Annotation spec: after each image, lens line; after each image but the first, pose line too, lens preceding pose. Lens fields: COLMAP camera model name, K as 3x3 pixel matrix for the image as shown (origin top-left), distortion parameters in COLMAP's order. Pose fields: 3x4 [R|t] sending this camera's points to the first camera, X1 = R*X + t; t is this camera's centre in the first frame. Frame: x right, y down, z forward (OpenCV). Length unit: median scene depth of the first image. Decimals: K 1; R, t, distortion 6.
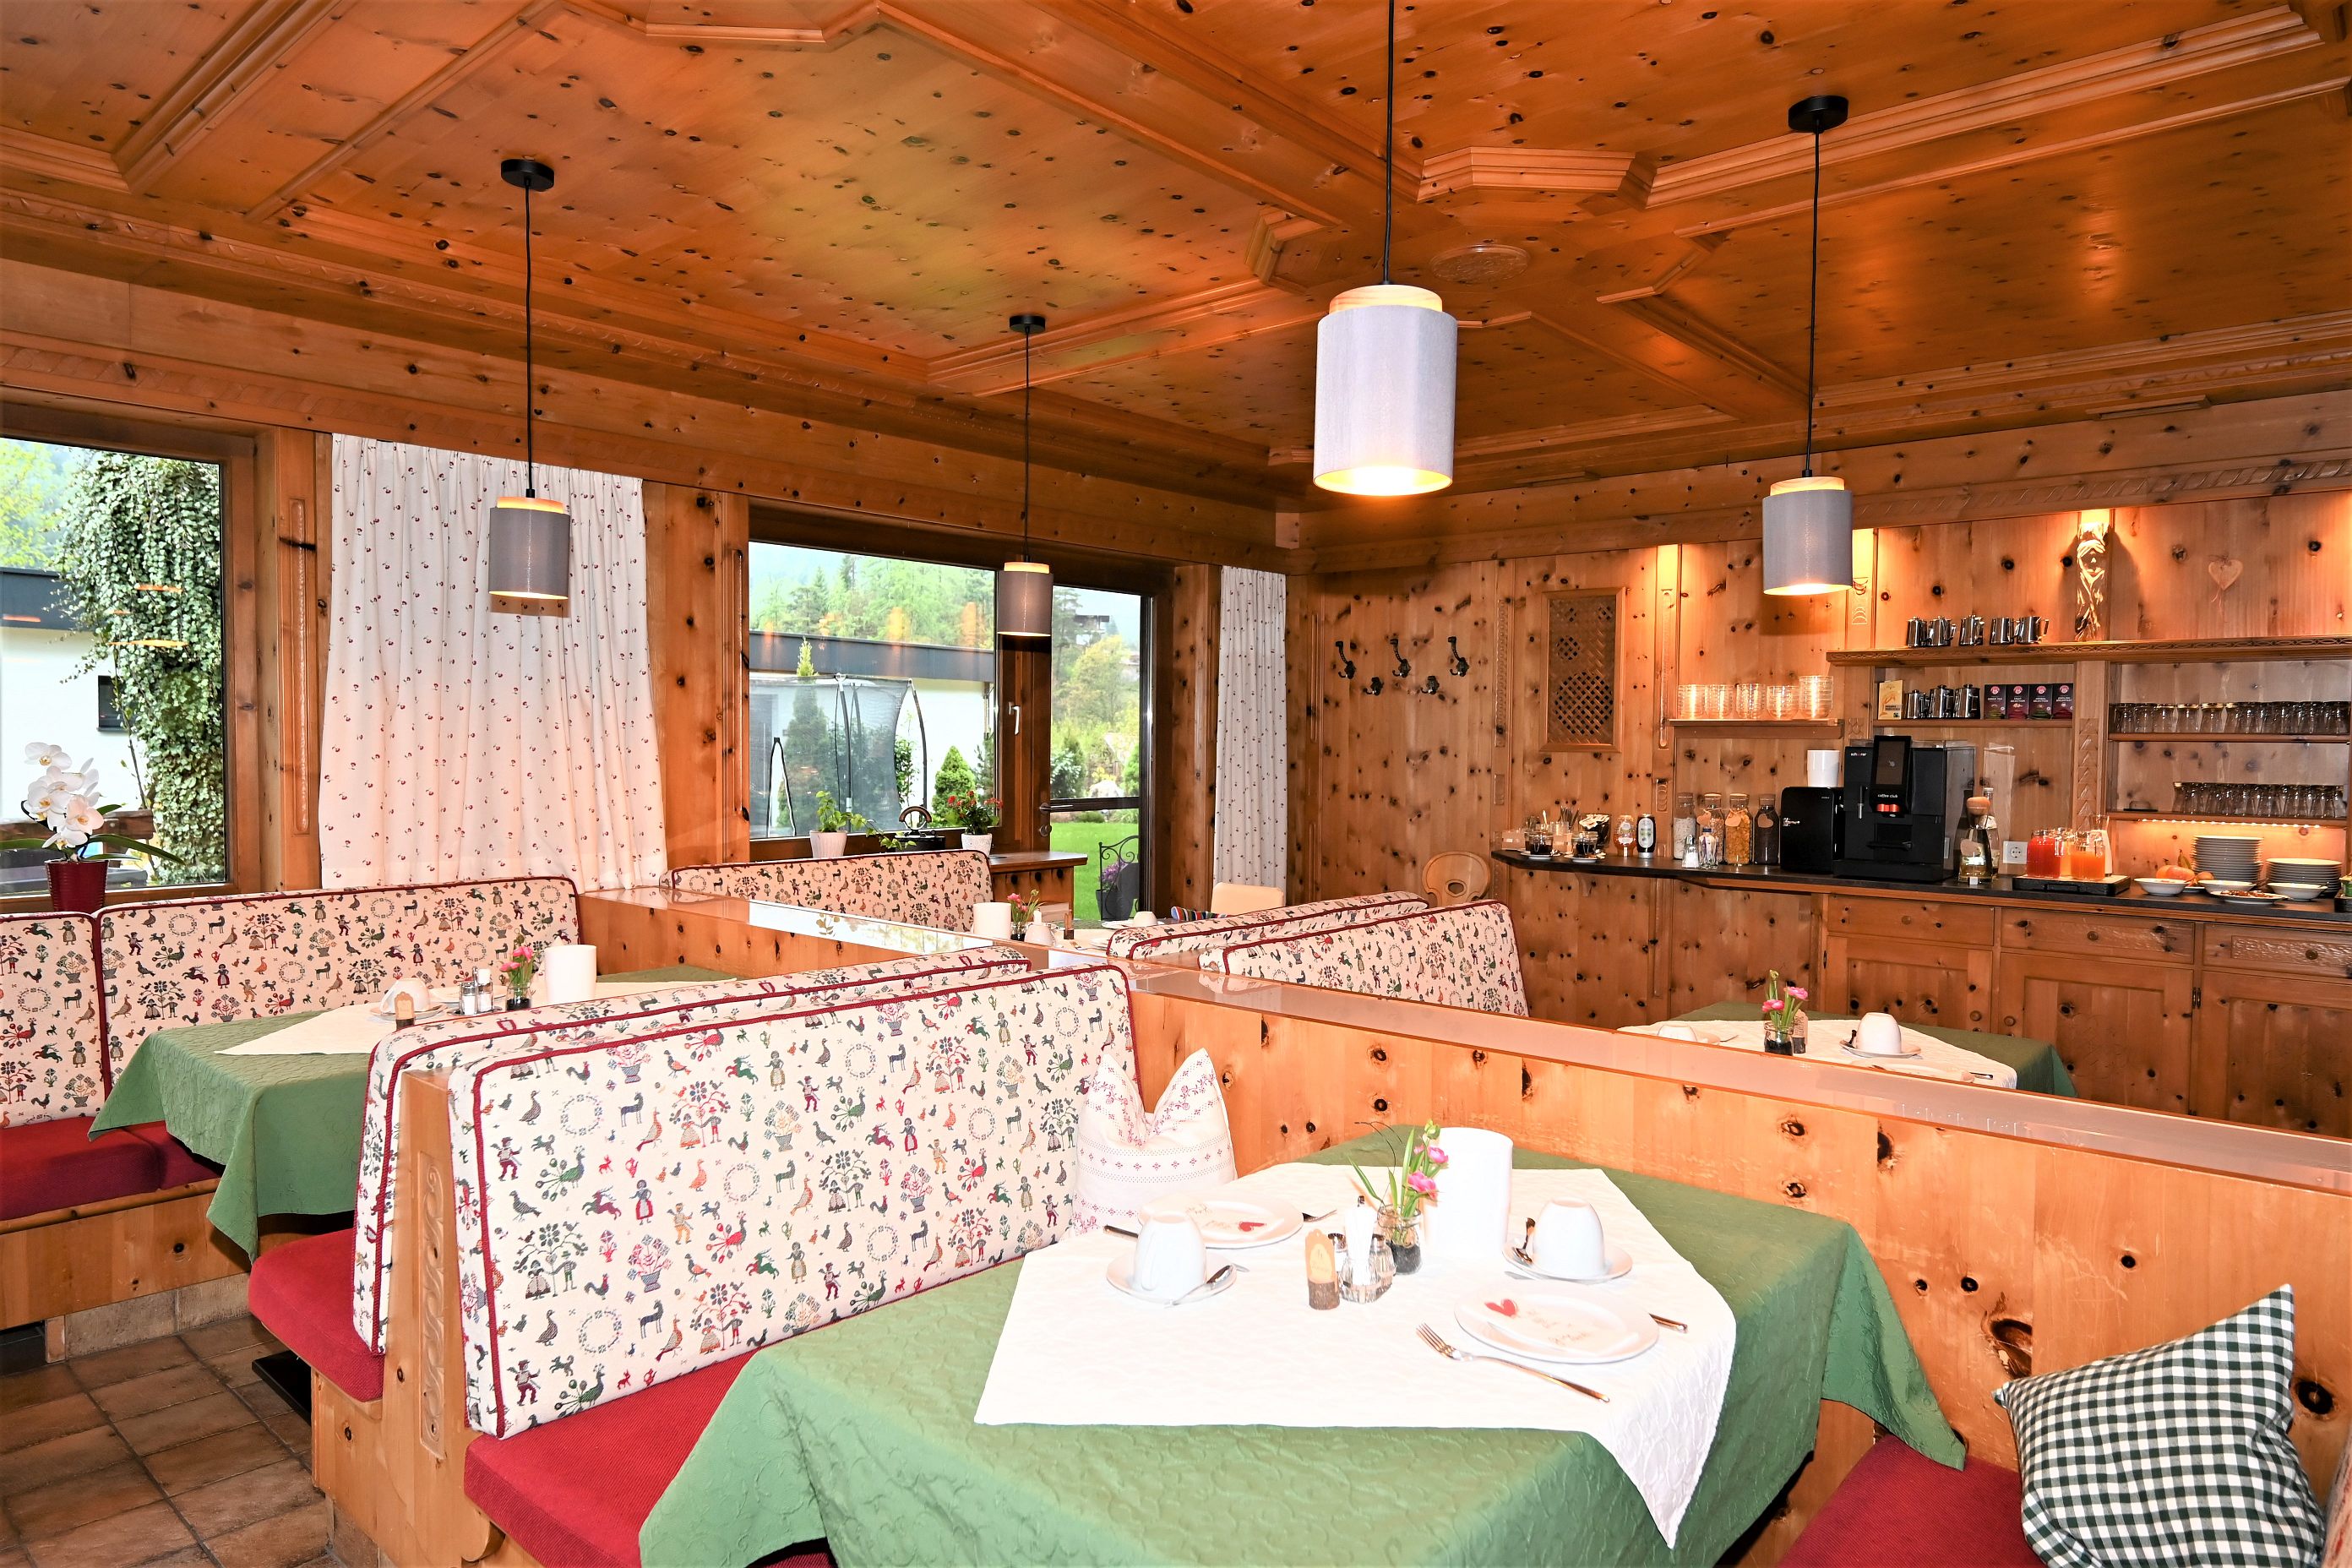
lens RADIAL K [[1438.4, 0, 1176.0], [0, 1438.4, 784.0], [0, 0, 1]] dist [0.003002, 0.001680]
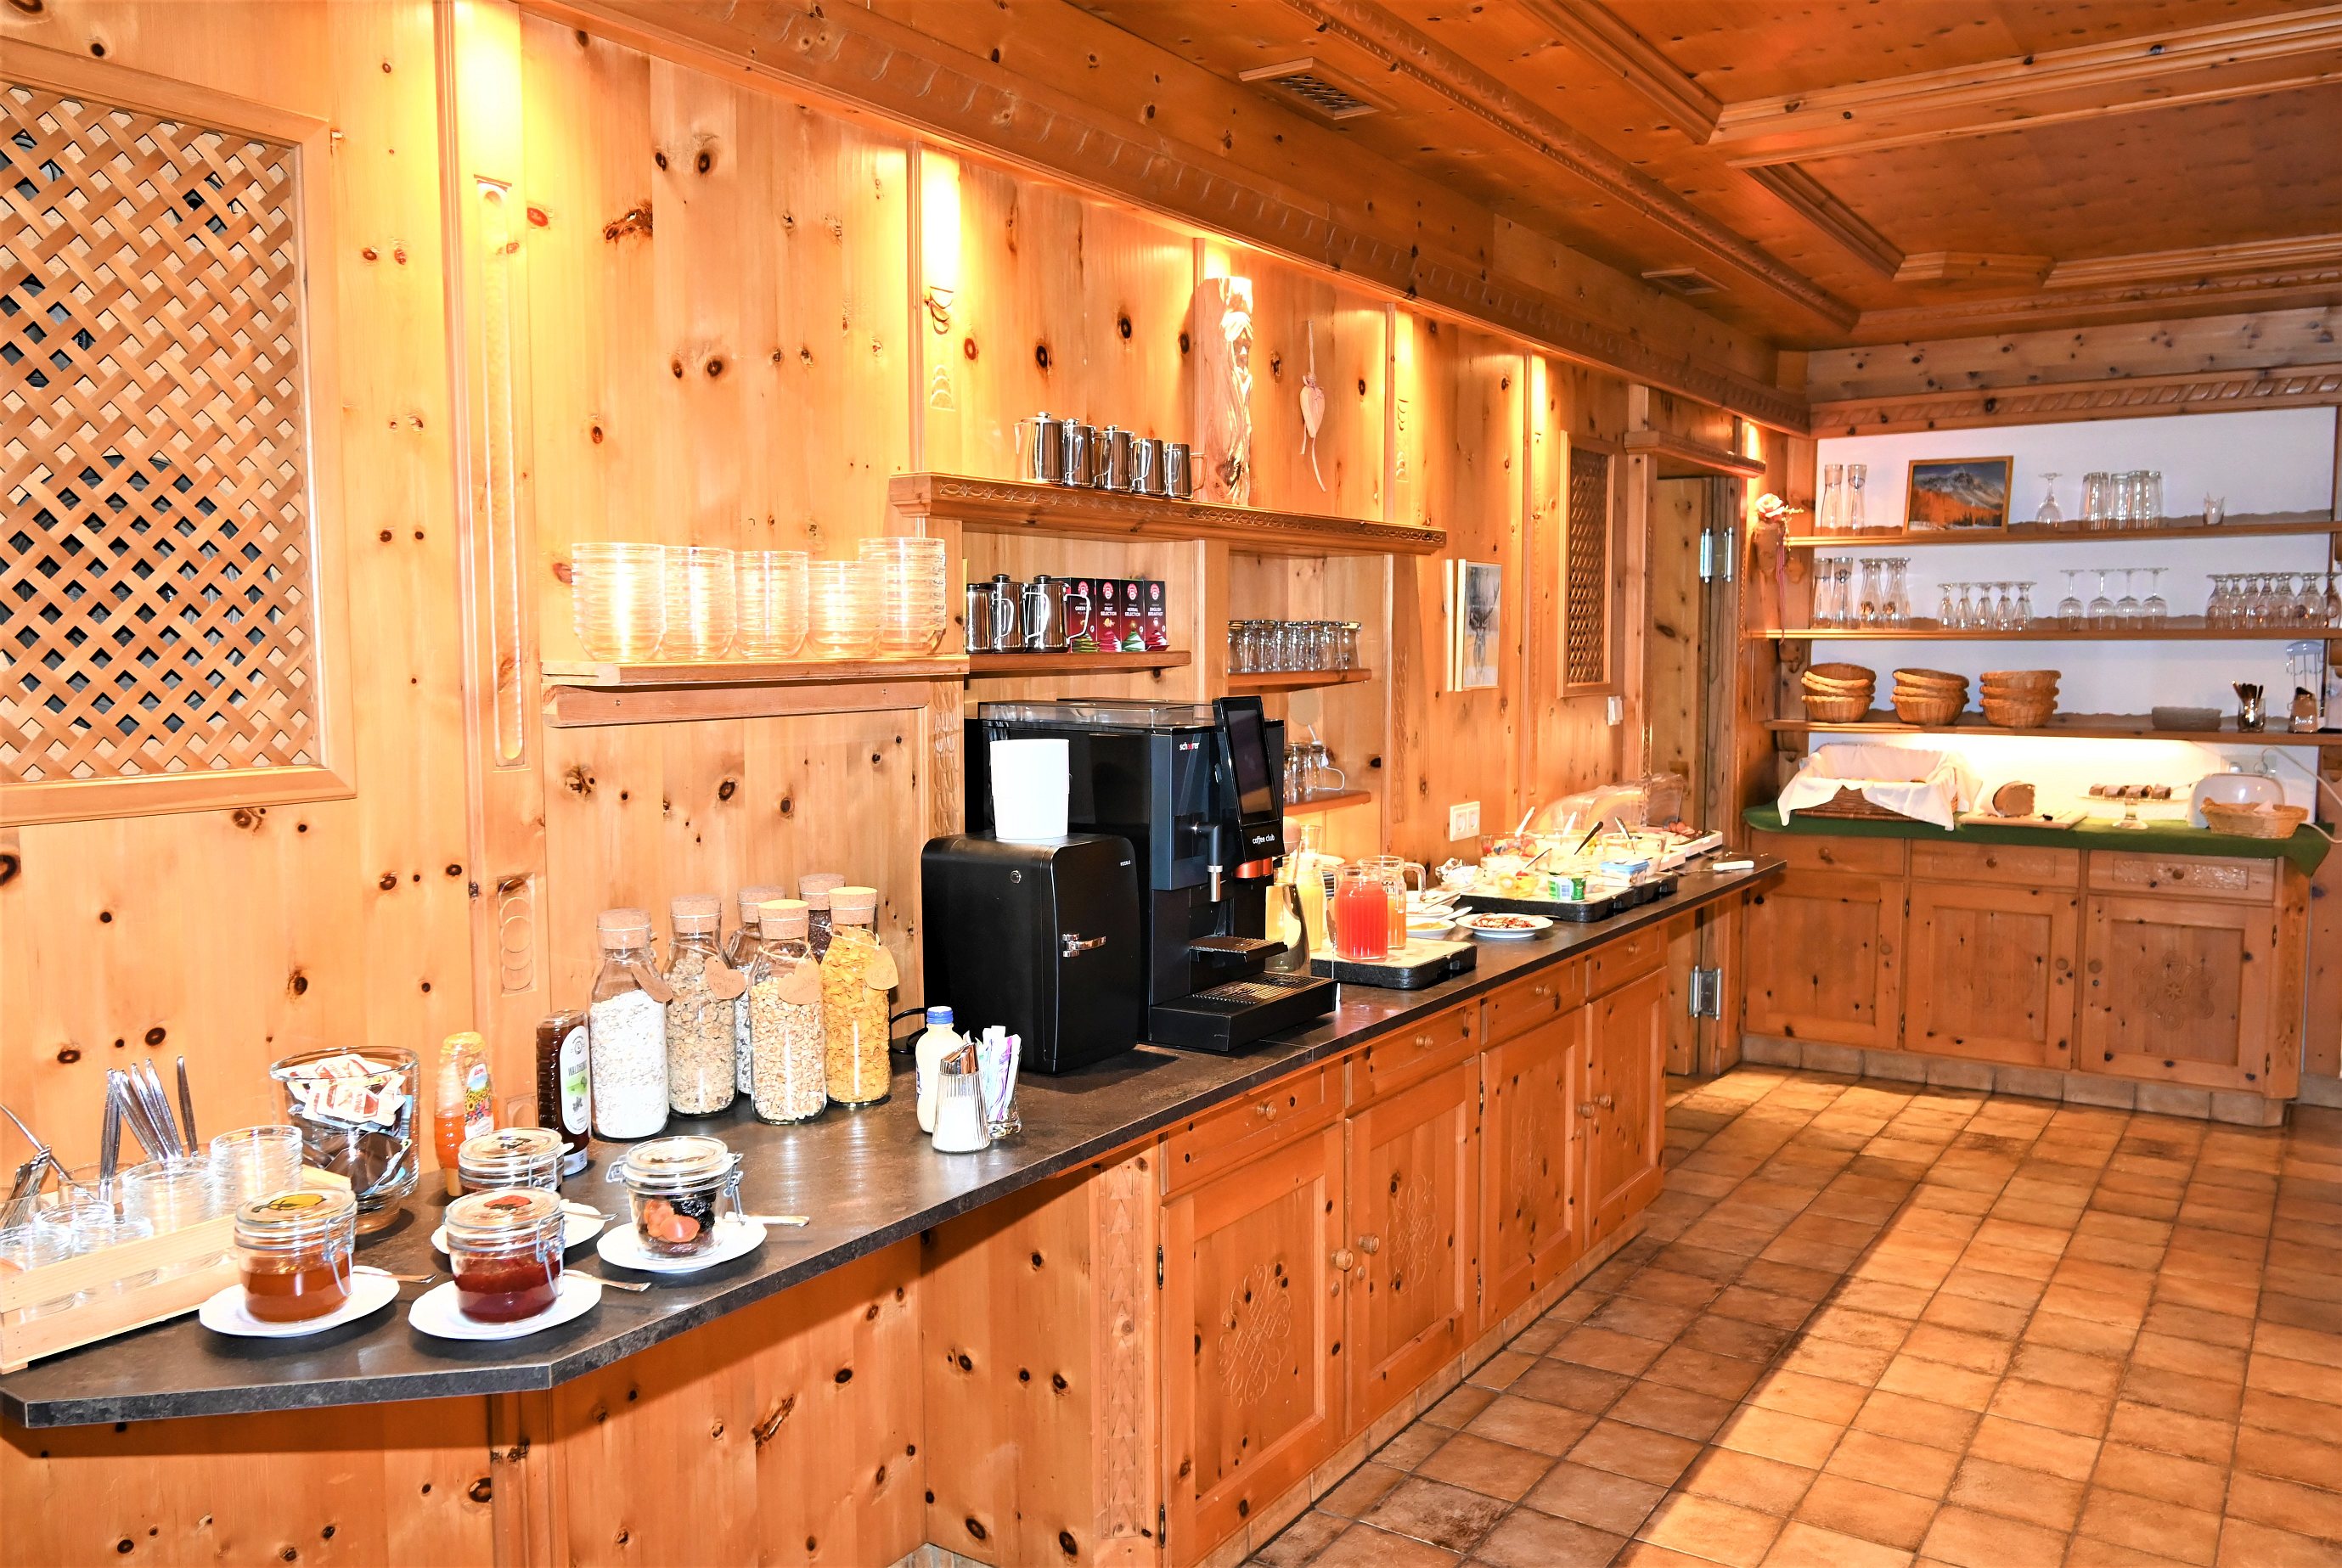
lens RADIAL K [[1740.0, 0, 1171.0], [0, 1740.0, 784.0], [0, 0, 1]] dist [-0.033181, -0.000649]
pose [[-0.126683, -0.083479, 0.988424, -0.006662], [0.047140, 0.994820, 0.090061, -0.048613], [-0.990823, 0.058004, -0.122091, 0.982566]]
